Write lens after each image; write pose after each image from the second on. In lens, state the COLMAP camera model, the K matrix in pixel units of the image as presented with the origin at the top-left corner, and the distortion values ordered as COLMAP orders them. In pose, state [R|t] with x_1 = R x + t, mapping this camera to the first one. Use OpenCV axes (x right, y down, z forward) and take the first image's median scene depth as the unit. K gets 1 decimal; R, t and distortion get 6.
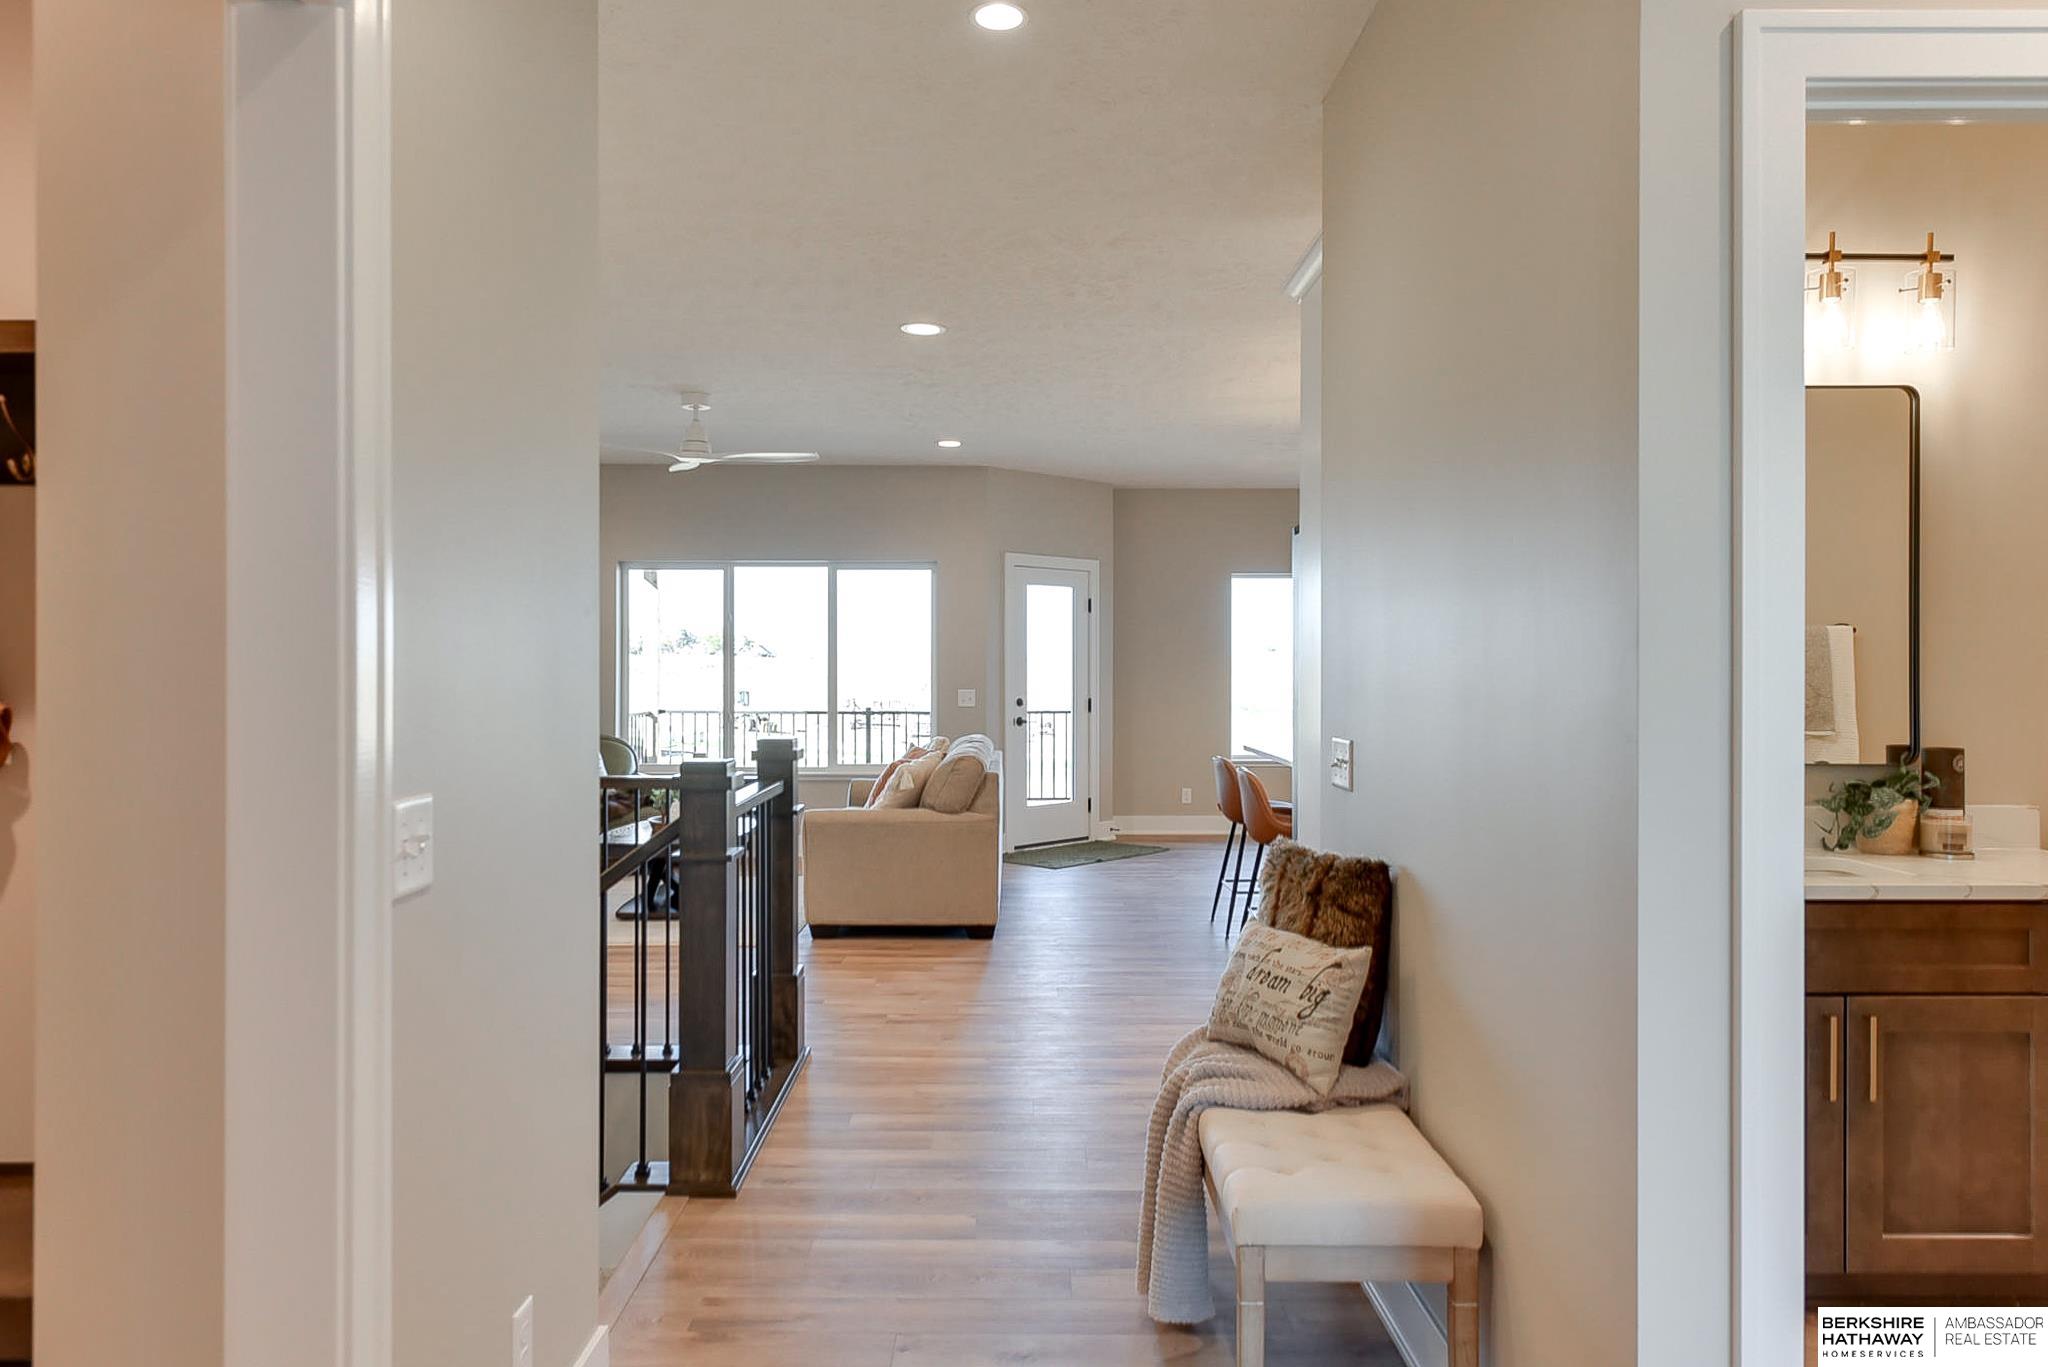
lens RADIAL K [[1353.5, 0, 1018.6], [0, 1353.5, 668.1], [0, 0, 1]] dist [-0.001263, -0.000103]
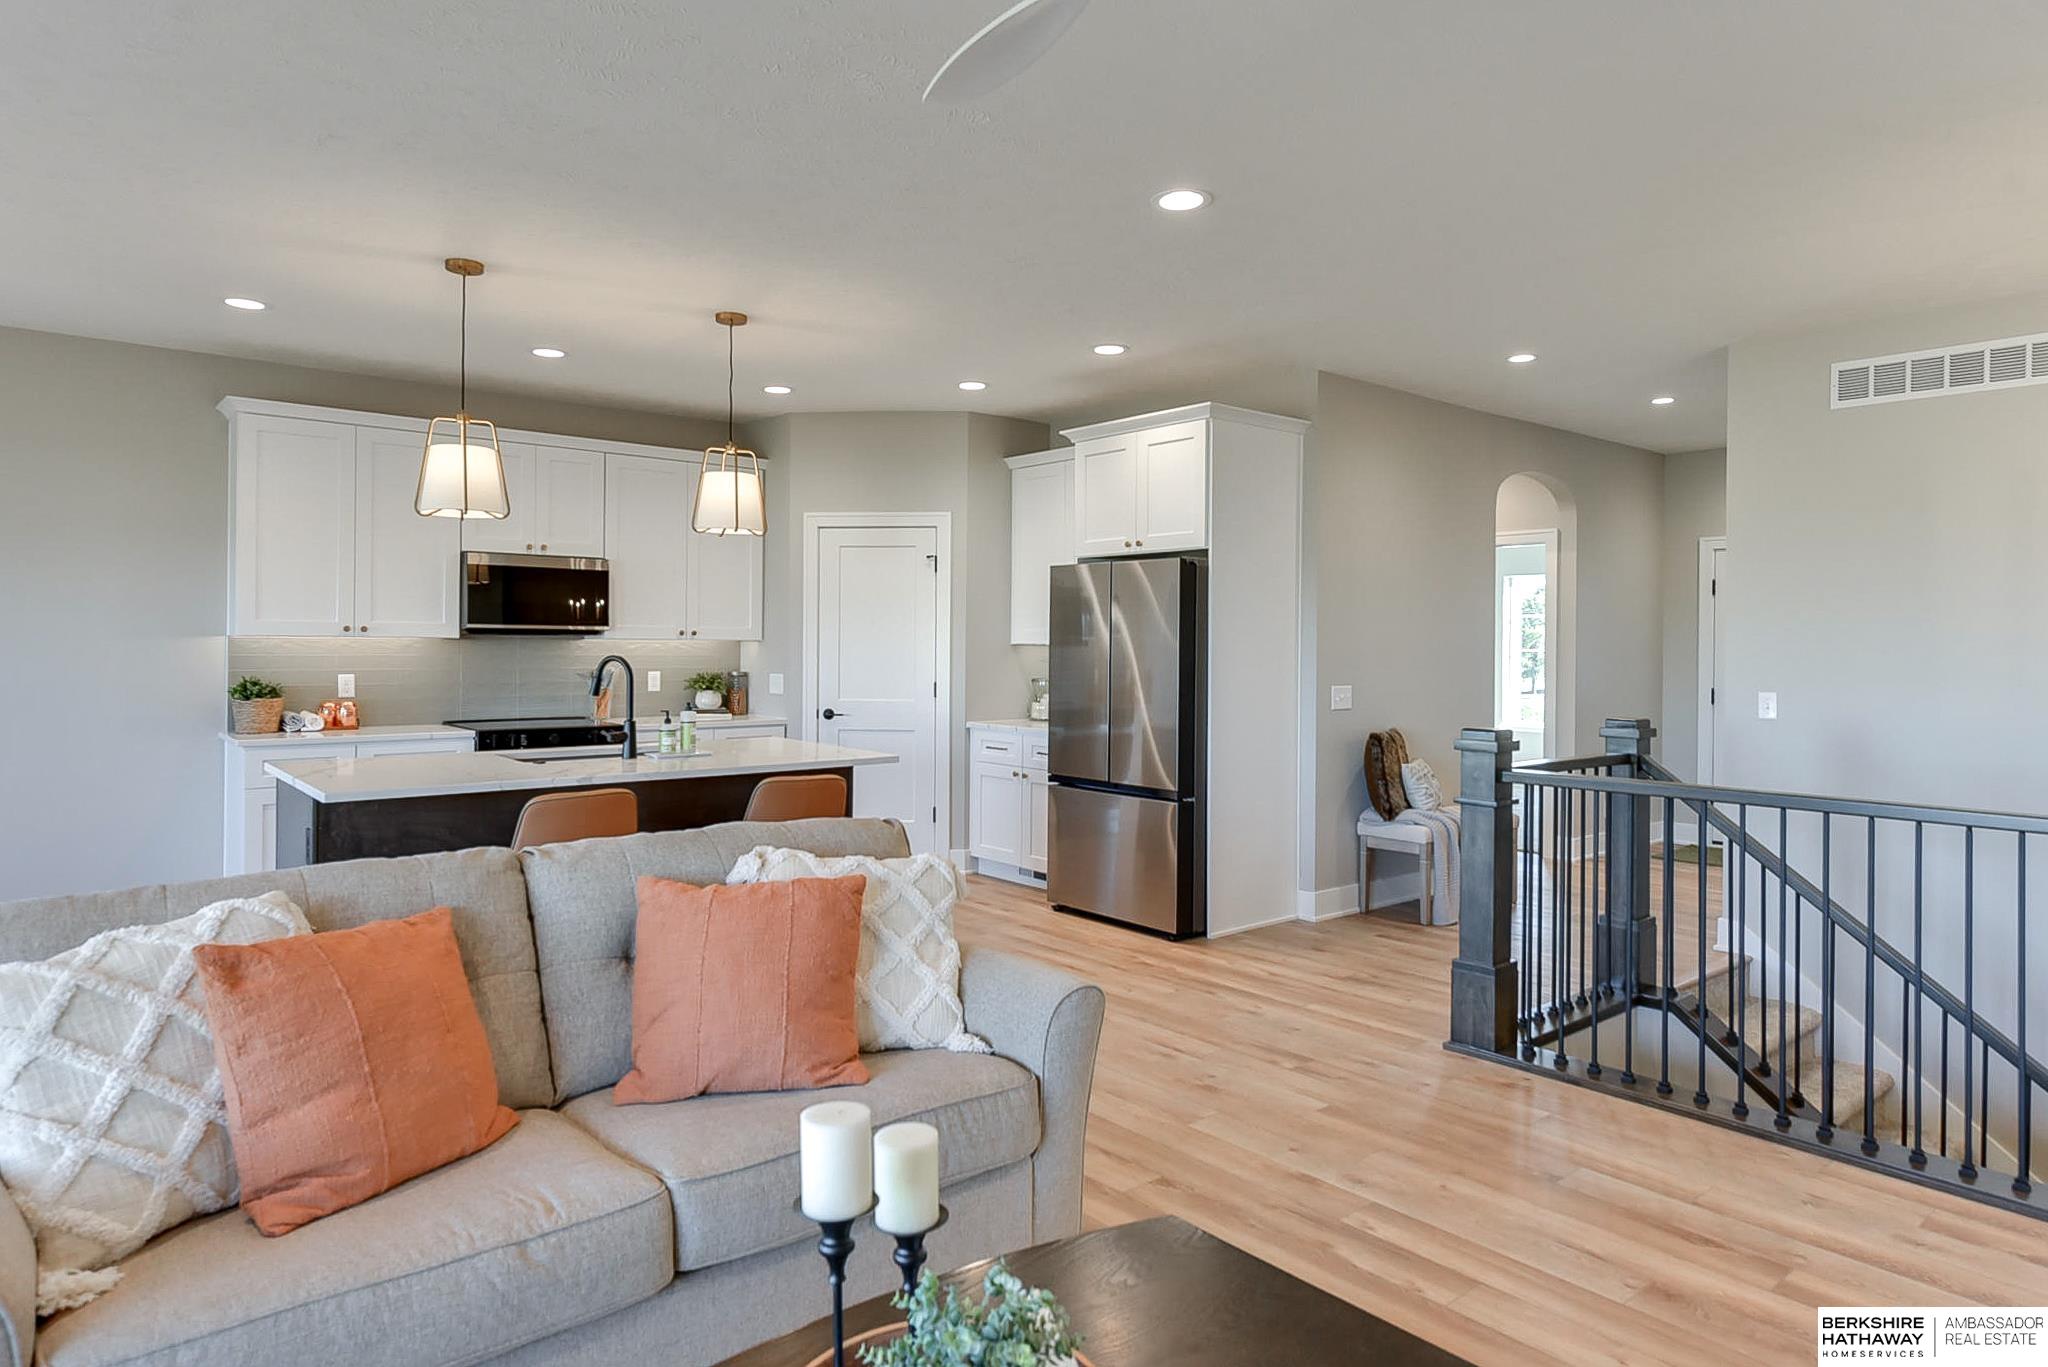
lens RADIAL K [[1214.8, 0, 1022.5], [0, 1214.8, 650.1], [0, 0, 1]] dist [0.006864, 0.000309]
pose [[-0.634448, -0.009348, 0.772909, -0.309925], [-0.006577, 0.999956, 0.006695, -0.004797], [-0.772937, -0.000836, -0.634482, 0.868785]]
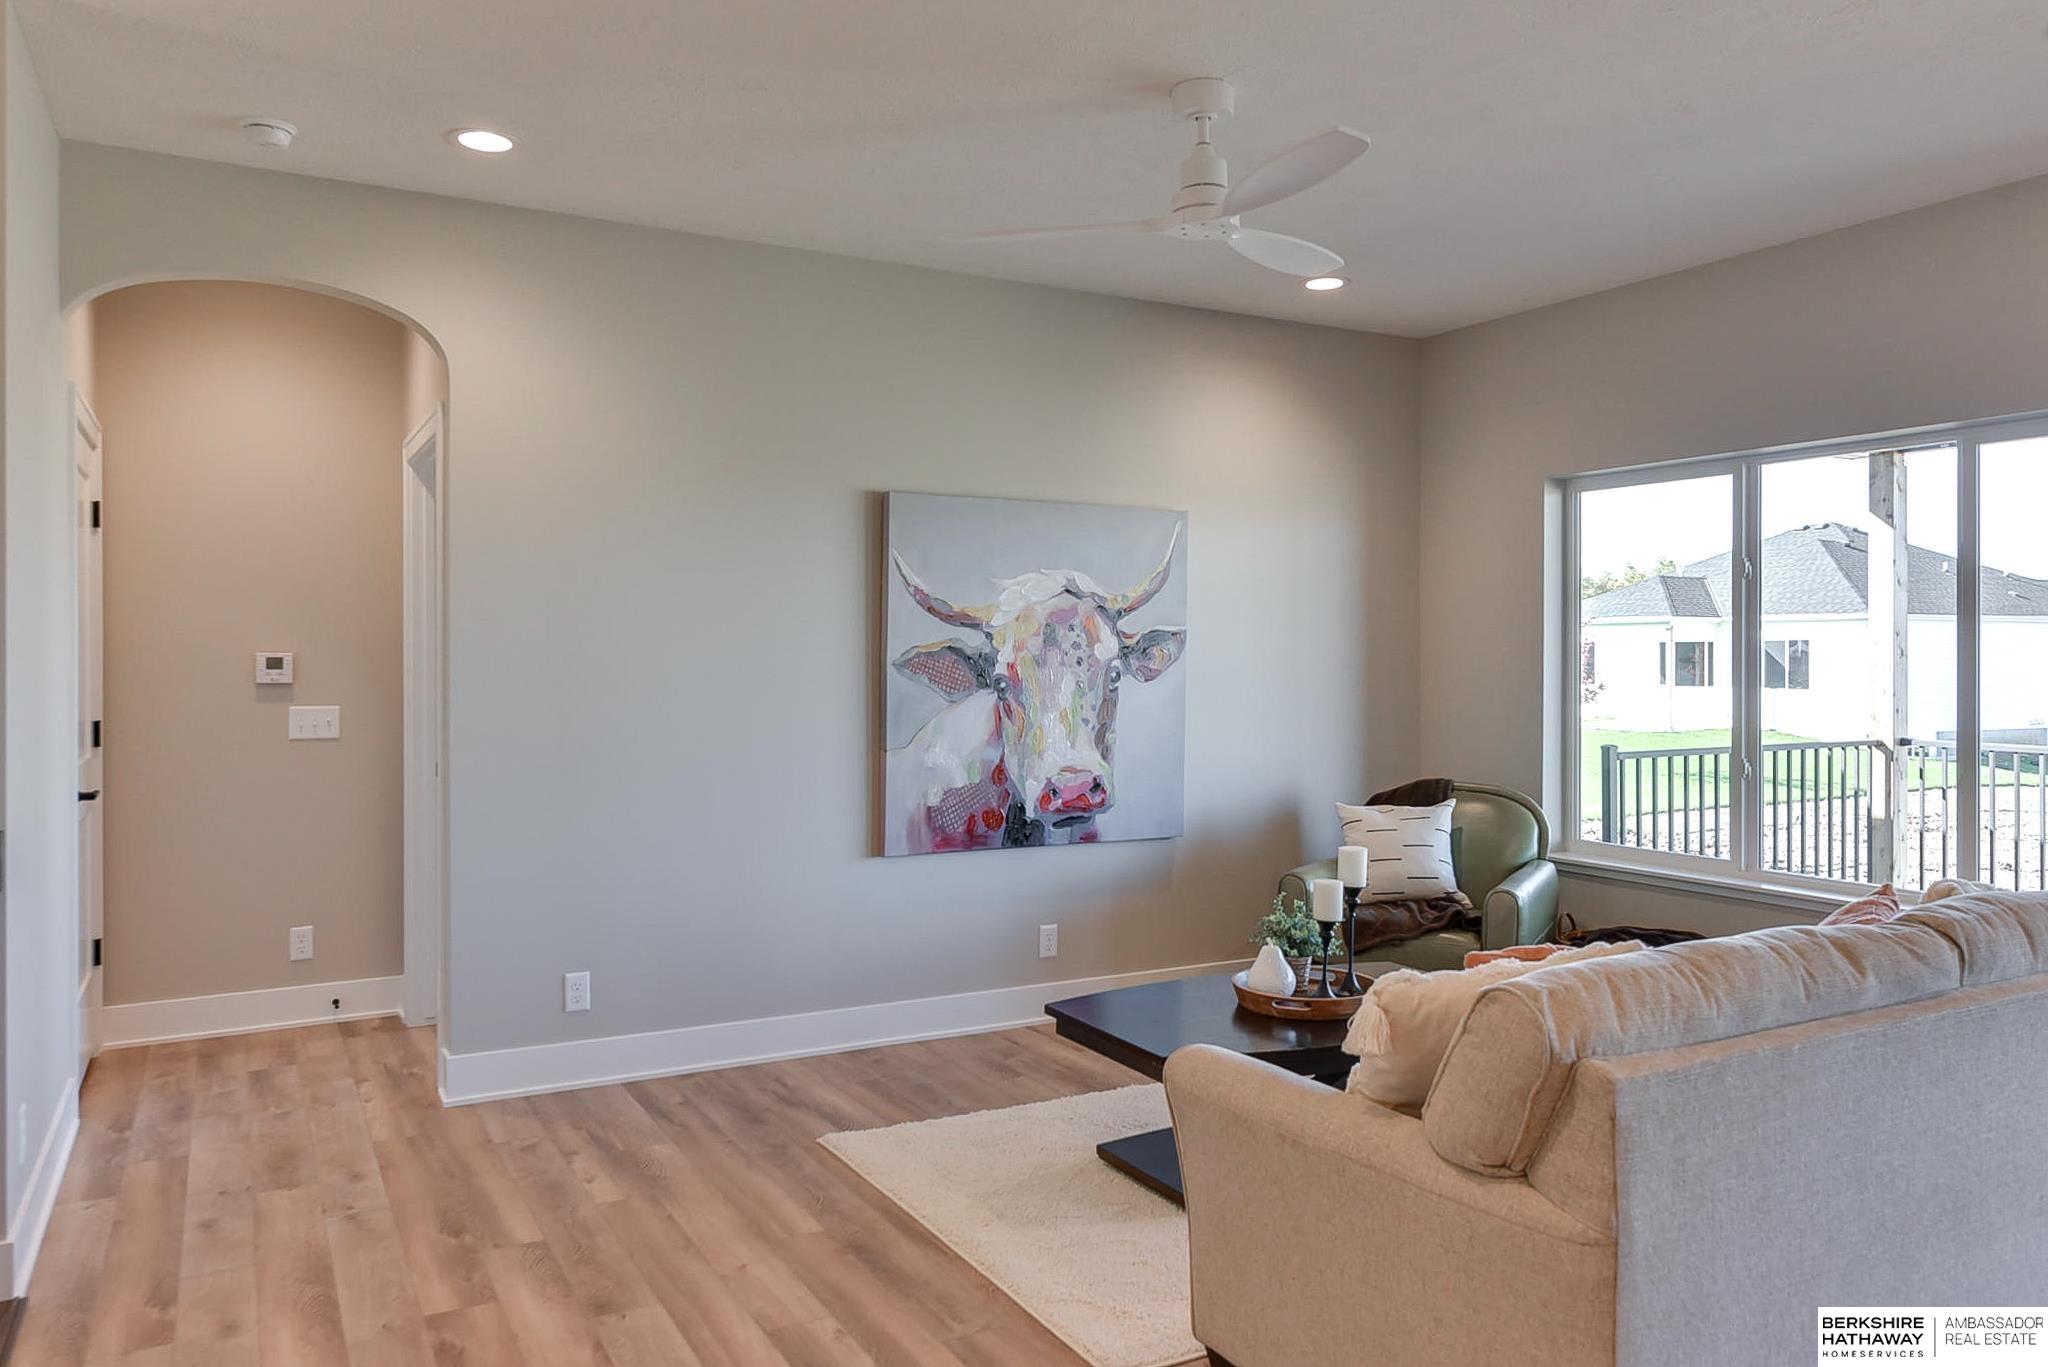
lens RADIAL K [[1428.8, 0, 1017.1], [0, 1428.8, 655.7], [0, 0, 1]] dist [0.004883, 0.002274]
pose [[0.474942, -0.000807, -0.880017, 0.122544], [-0.001670, 0.999997, -0.001819, -0.003567], [0.880016, 0.002334, 0.474939, 0.520999]]
